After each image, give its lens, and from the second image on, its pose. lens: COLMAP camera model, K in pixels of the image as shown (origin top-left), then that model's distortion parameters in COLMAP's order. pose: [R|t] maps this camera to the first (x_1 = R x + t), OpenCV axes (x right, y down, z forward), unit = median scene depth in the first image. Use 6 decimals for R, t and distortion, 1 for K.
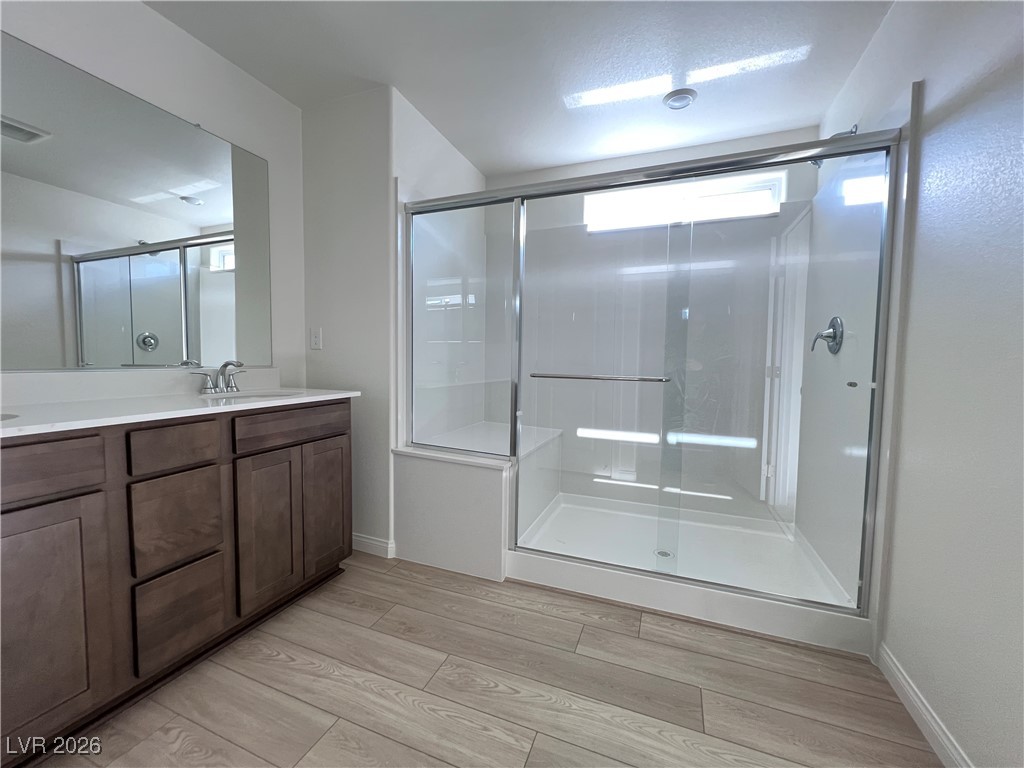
lens RADIAL K [[414.8, 0, 509.9], [0, 414.8, 383.3], [0, 0, 1]] dist [0.004140, 0.000636]
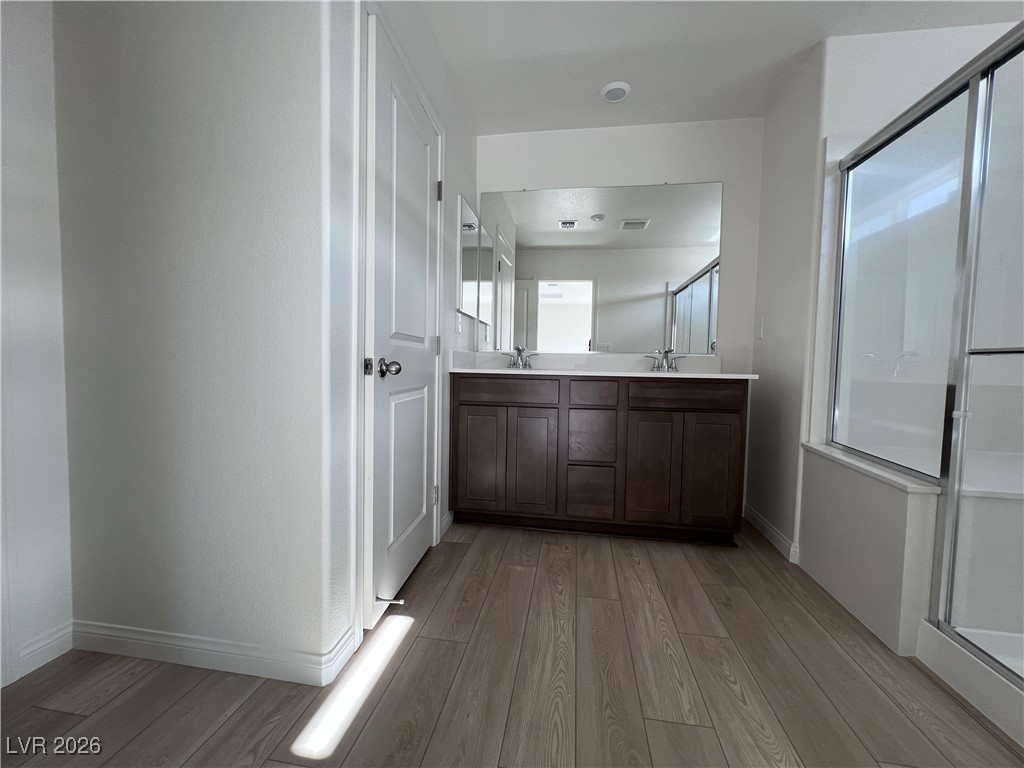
lens RADIAL K [[414.8, 0, 512.2], [0, 414.8, 382.8], [0, 0, 1]] dist [0.004140, 0.000636]
pose [[0.227952, 0.039480, -0.972872, 0.558810], [-0.077063, 0.996775, 0.022394, 0.072380], [0.970618, 0.069868, 0.230259, 0.216267]]
